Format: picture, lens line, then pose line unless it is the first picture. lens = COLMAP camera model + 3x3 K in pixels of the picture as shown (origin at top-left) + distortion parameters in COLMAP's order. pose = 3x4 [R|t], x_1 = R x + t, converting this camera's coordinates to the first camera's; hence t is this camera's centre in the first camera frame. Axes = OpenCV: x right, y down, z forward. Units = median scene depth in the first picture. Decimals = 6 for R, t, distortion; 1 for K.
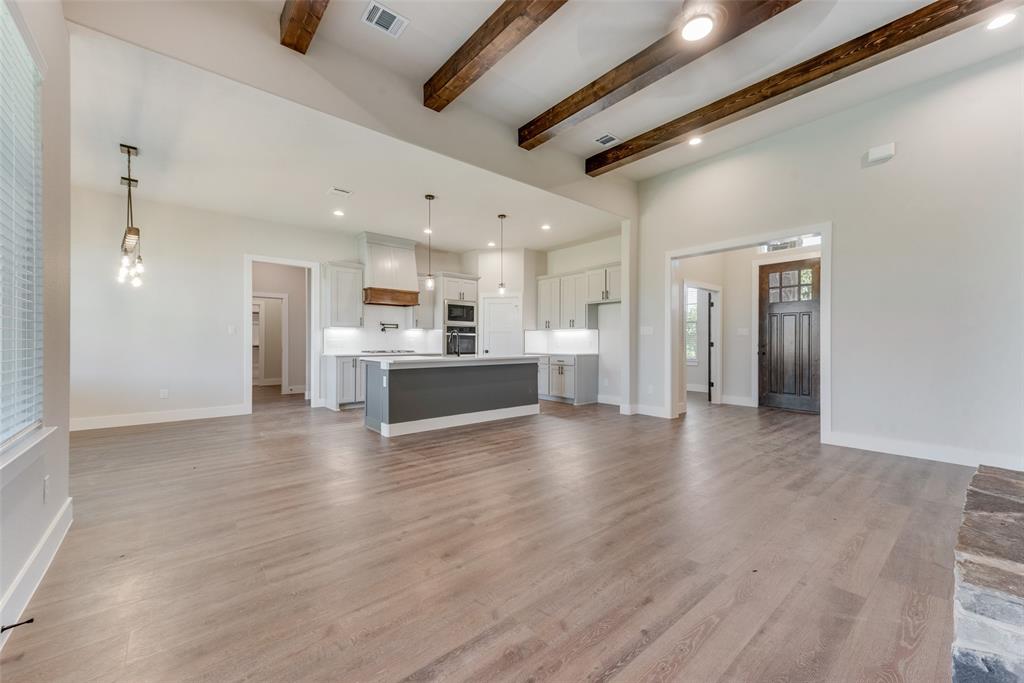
lens RADIAL K [[401.4, 0, 516.6], [0, 401.4, 342.9], [0, 0, 1]] dist [0.001258, 0.000067]
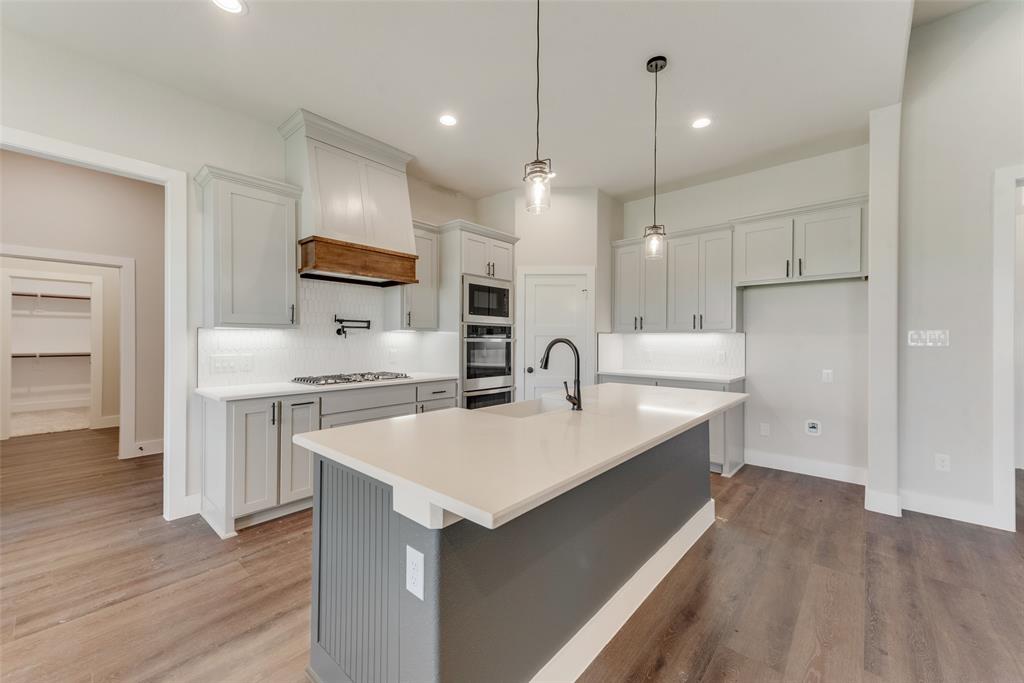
lens RADIAL K [[400.1, 0, 513.7], [0, 400.1, 339.2], [0, 0, 1]] dist [0.001407, 0.000065]
pose [[0.989137, 0.000089, 0.146995, -0.194593], [0.000137, 0.999999, -0.001525, -0.023200], [-0.146995, 0.001529, 0.989136, 0.485731]]
